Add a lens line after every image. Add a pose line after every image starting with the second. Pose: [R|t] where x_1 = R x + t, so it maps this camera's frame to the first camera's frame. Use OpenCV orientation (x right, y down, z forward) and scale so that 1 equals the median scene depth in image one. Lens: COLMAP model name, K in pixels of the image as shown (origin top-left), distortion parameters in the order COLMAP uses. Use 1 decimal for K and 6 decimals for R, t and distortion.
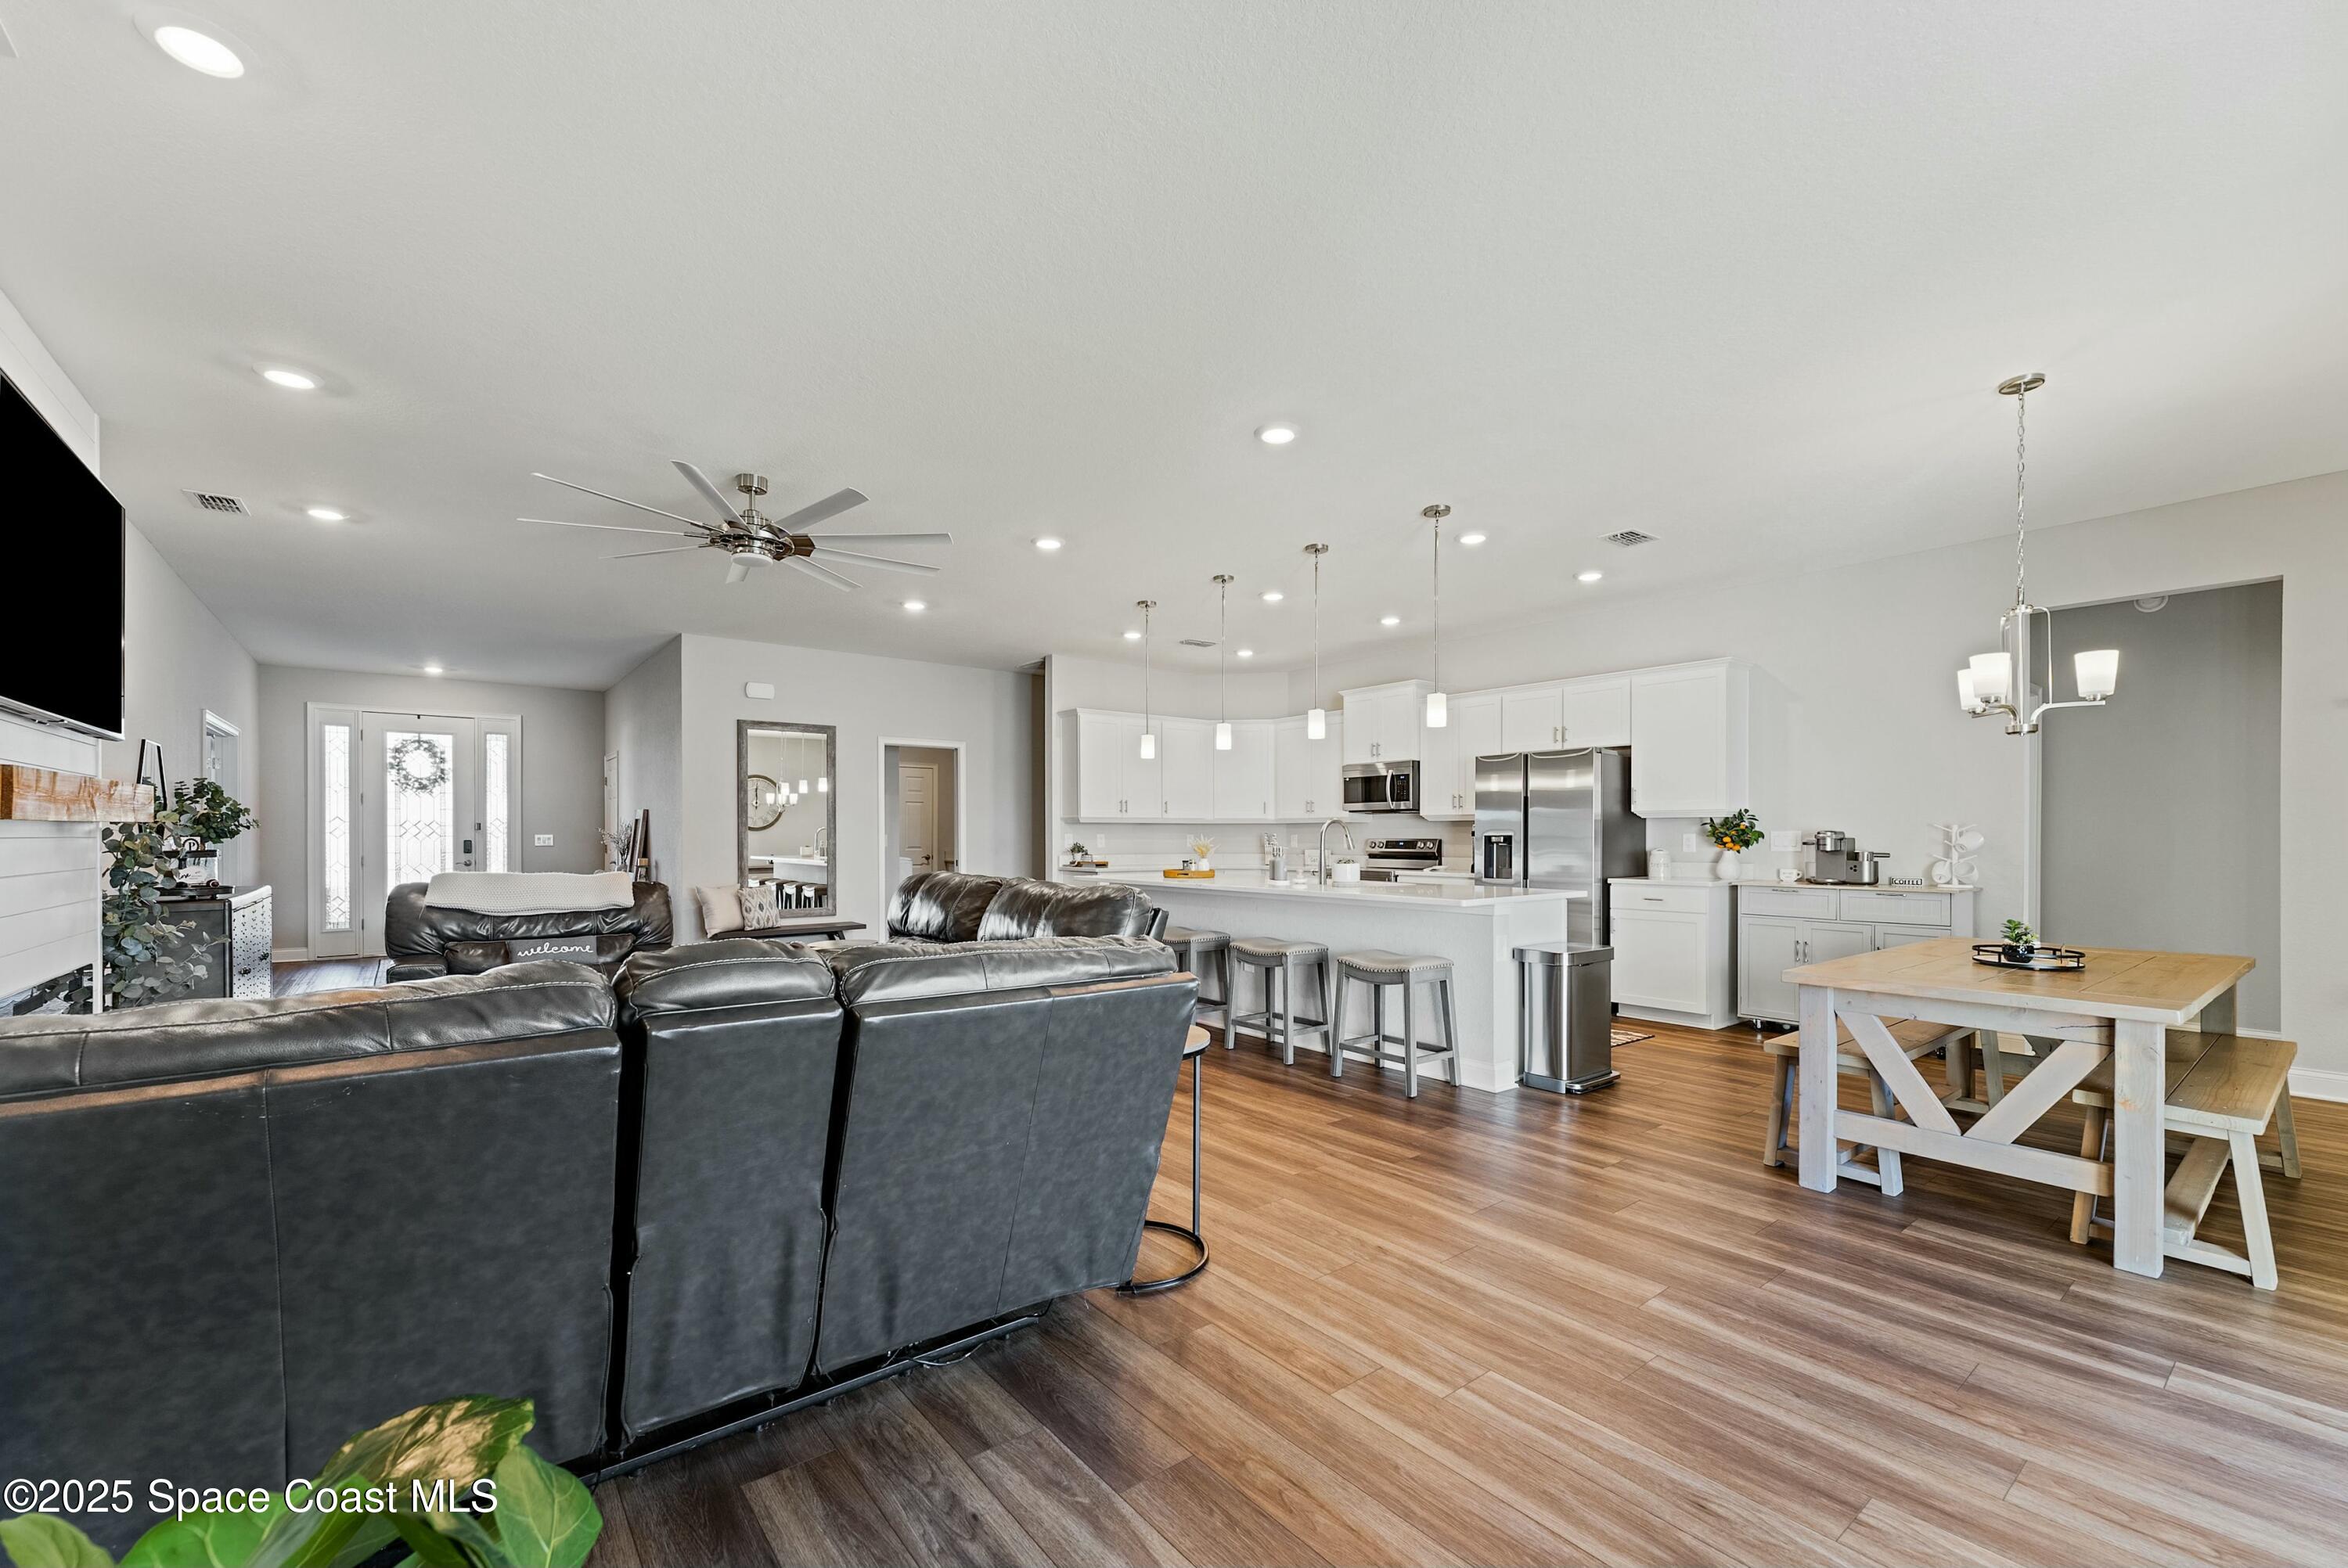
lens RADIAL K [[954.4, 0, 1177.2], [0, 954.4, 832.7], [0, 0, 1]] dist [0.006032, -0.001250]
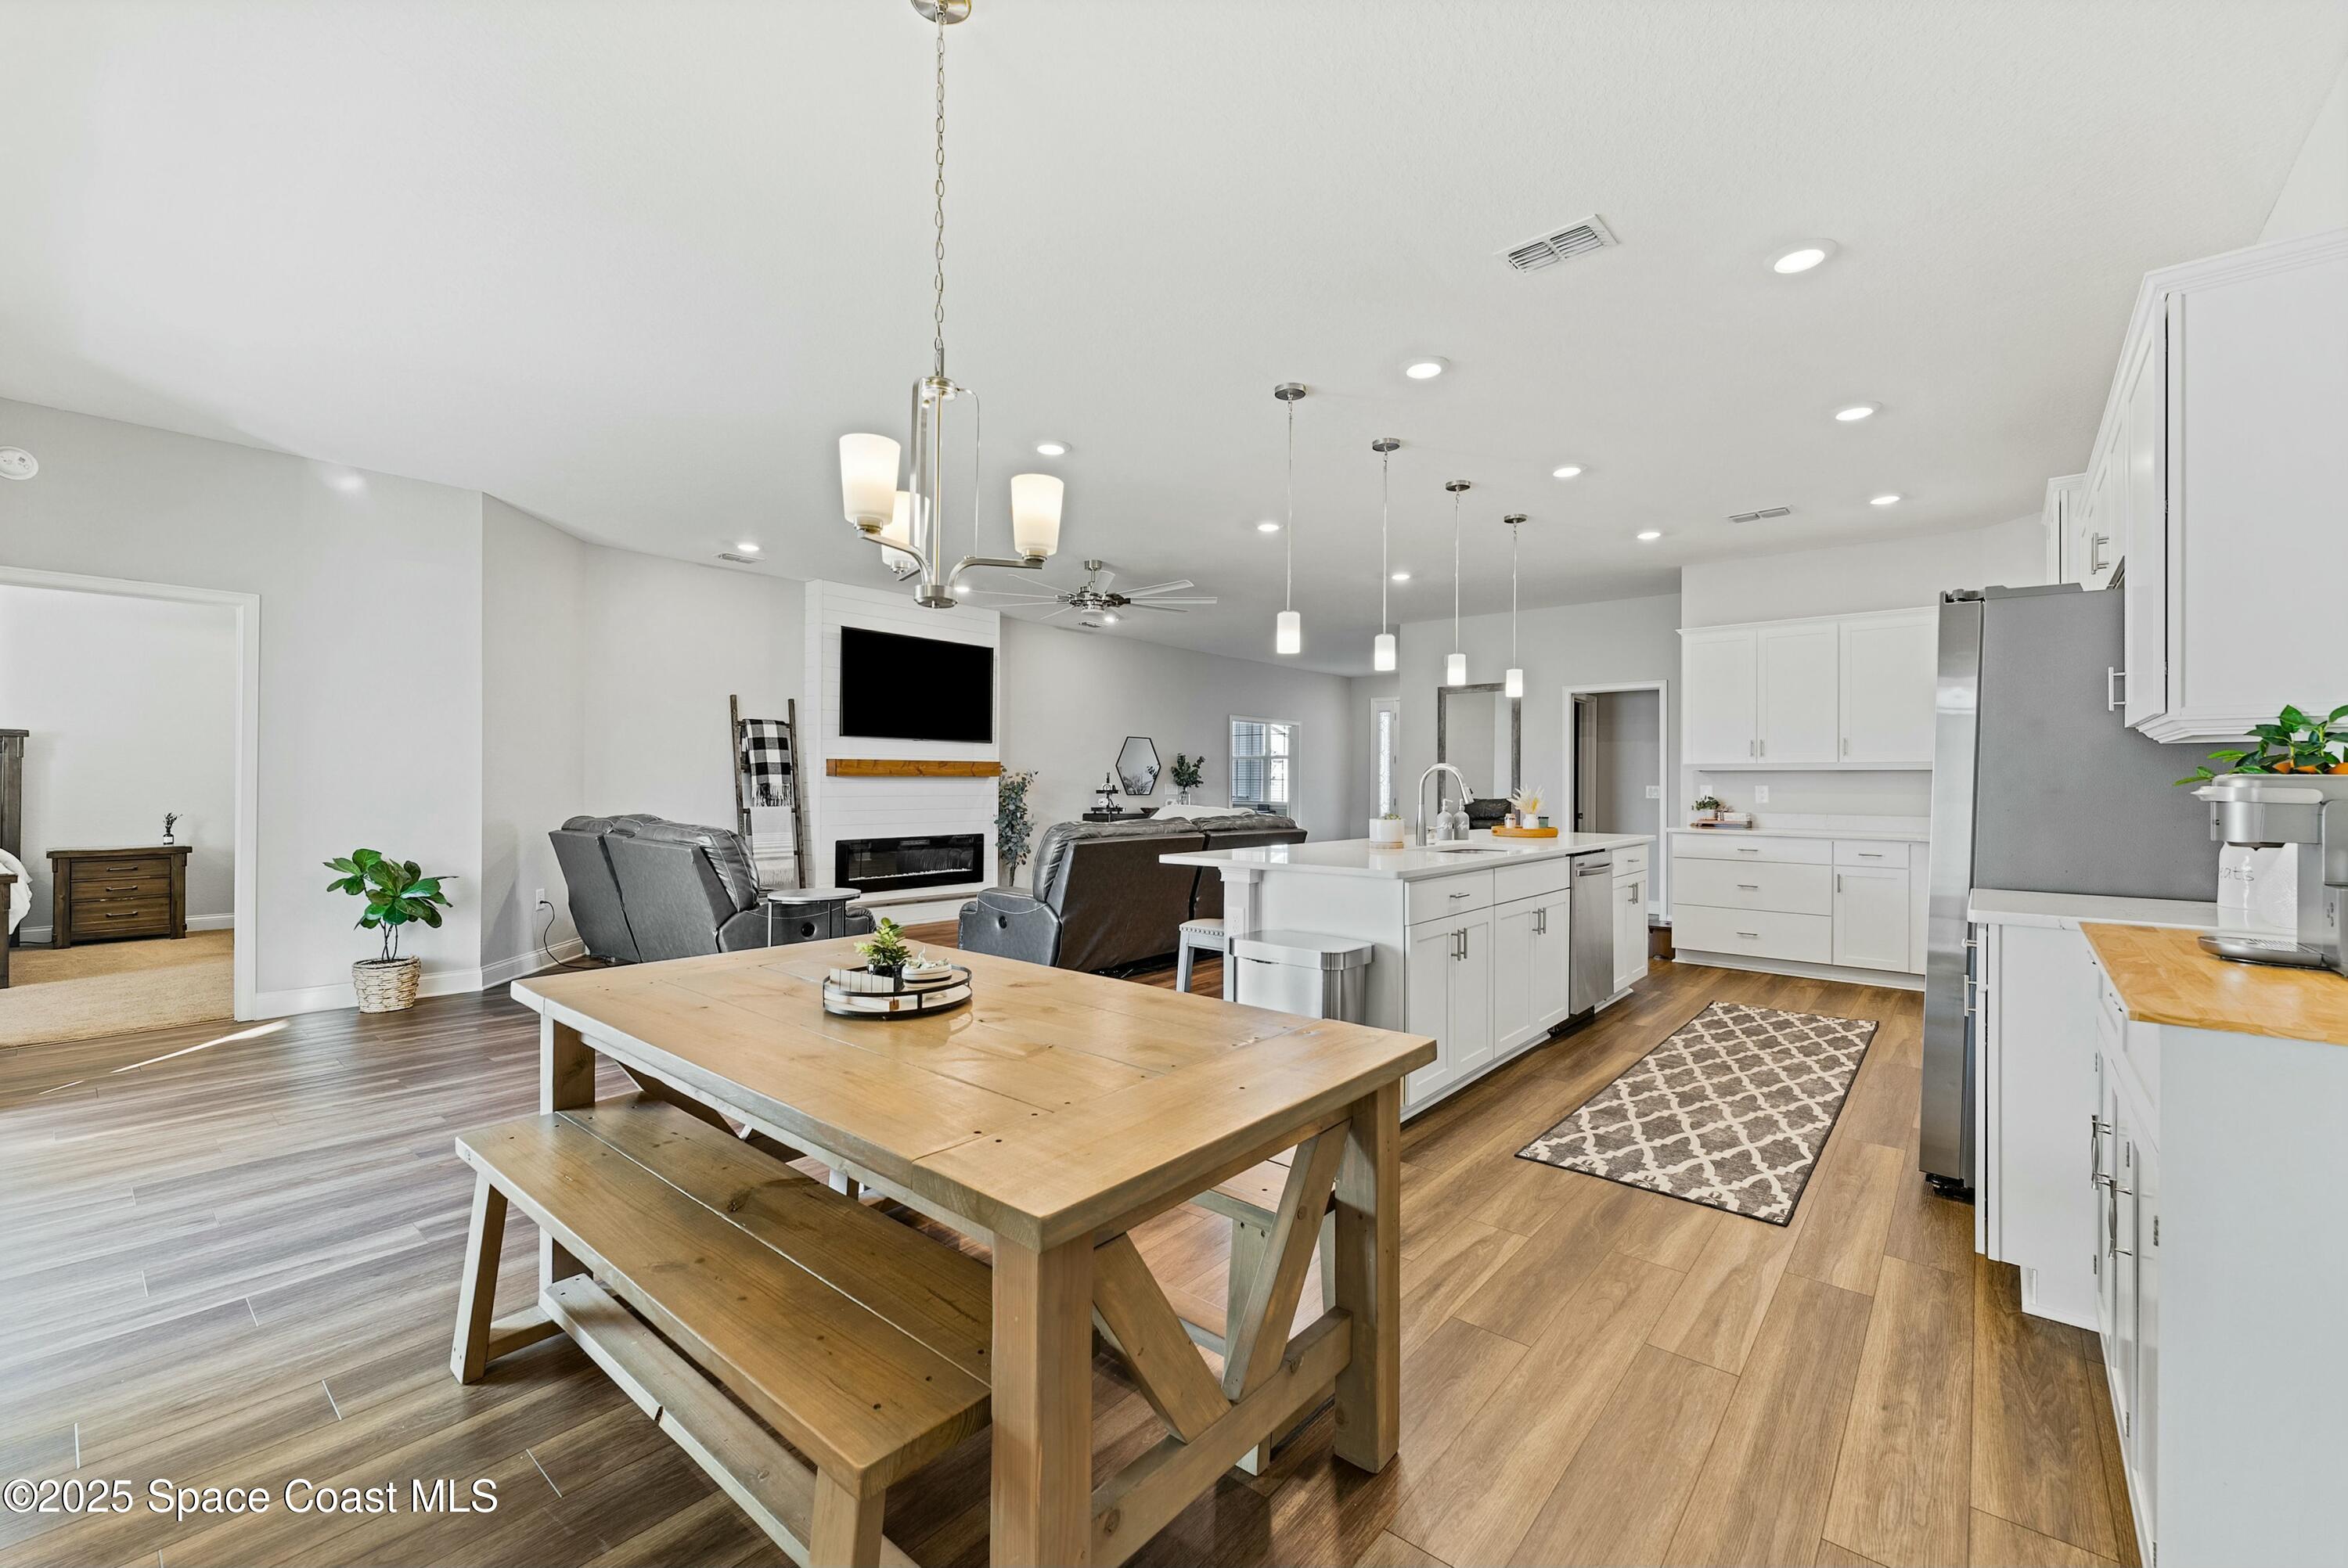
lens RADIAL K [[954.4, 0, 1185.5], [0, 954.4, 777.5], [0, 0, 1]] dist [0.006032, -0.001250]
pose [[0.209797, -0.003980, -0.977737, 0.818616], [-0.003658, 0.999982, -0.004855, 0.000902], [0.977738, 0.004596, 0.209779, 0.571944]]
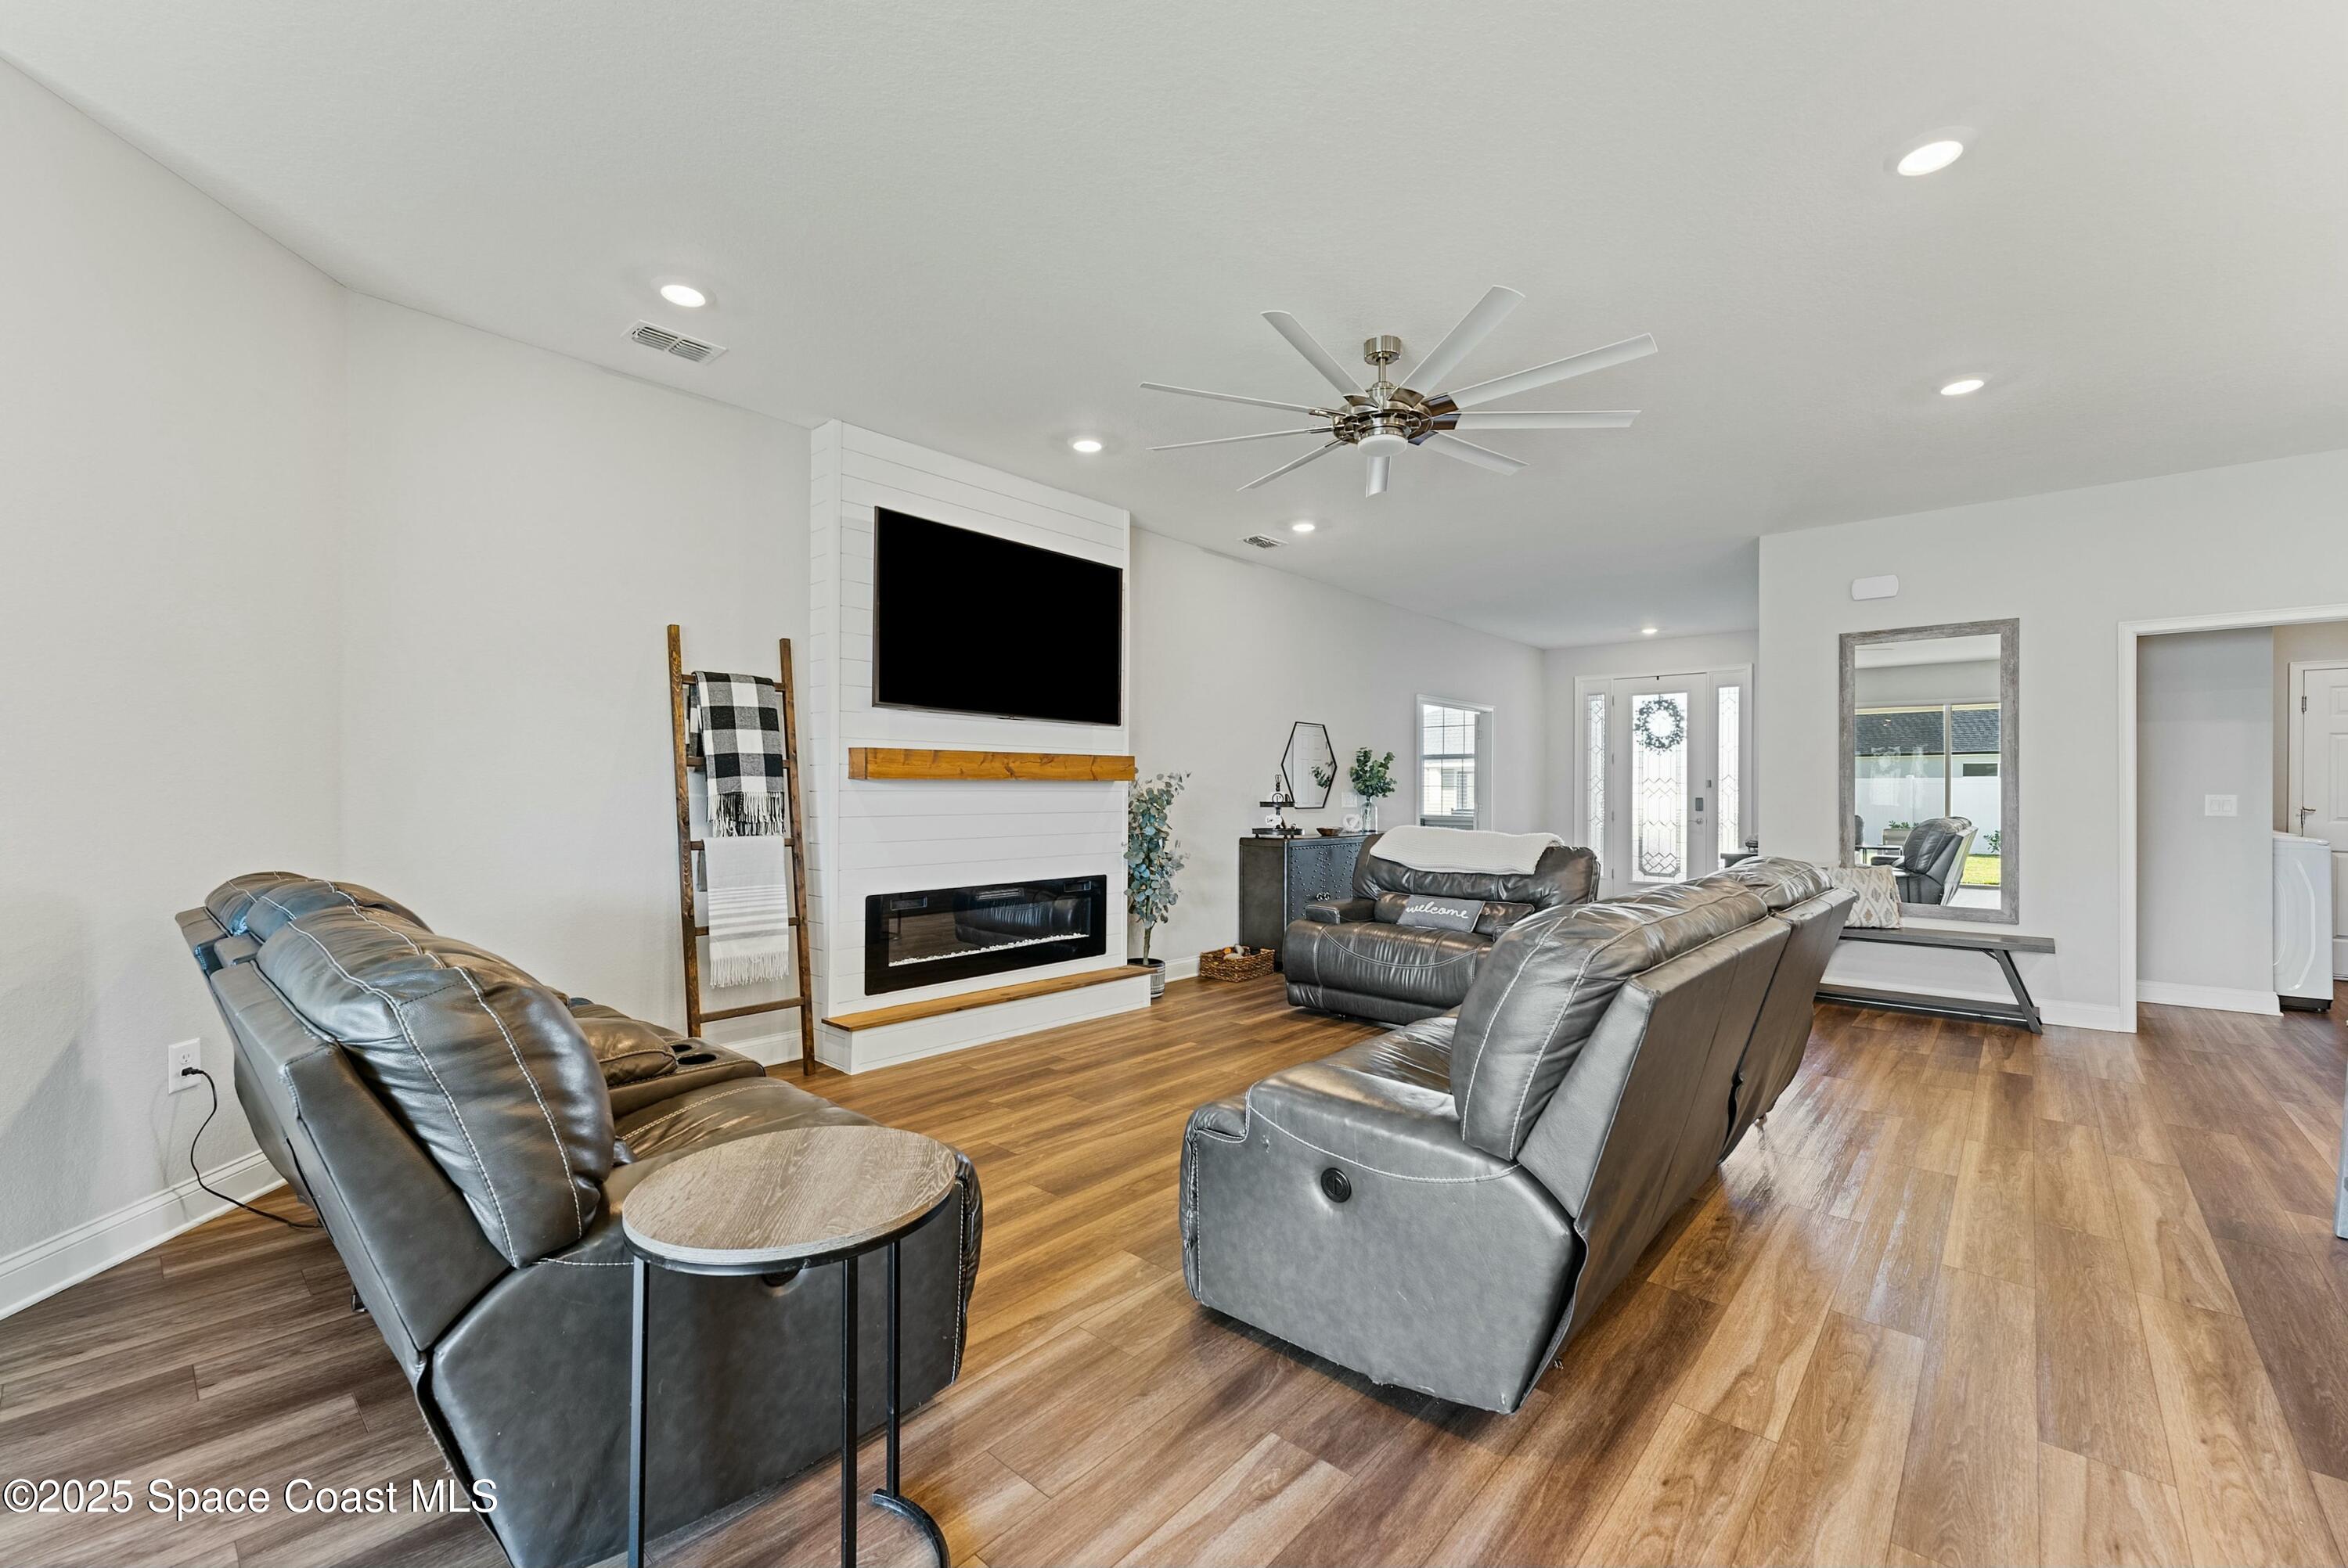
lens RADIAL K [[954.4, 0, 1183.1], [0, 954.4, 784.0], [0, 0, 1]] dist [0.006032, -0.001250]
pose [[0.183880, -0.004694, -0.982937, 0.213963], [-0.002542, 0.999983, -0.005251, 0.000959], [0.982945, 0.003465, 0.183865, 0.484297]]
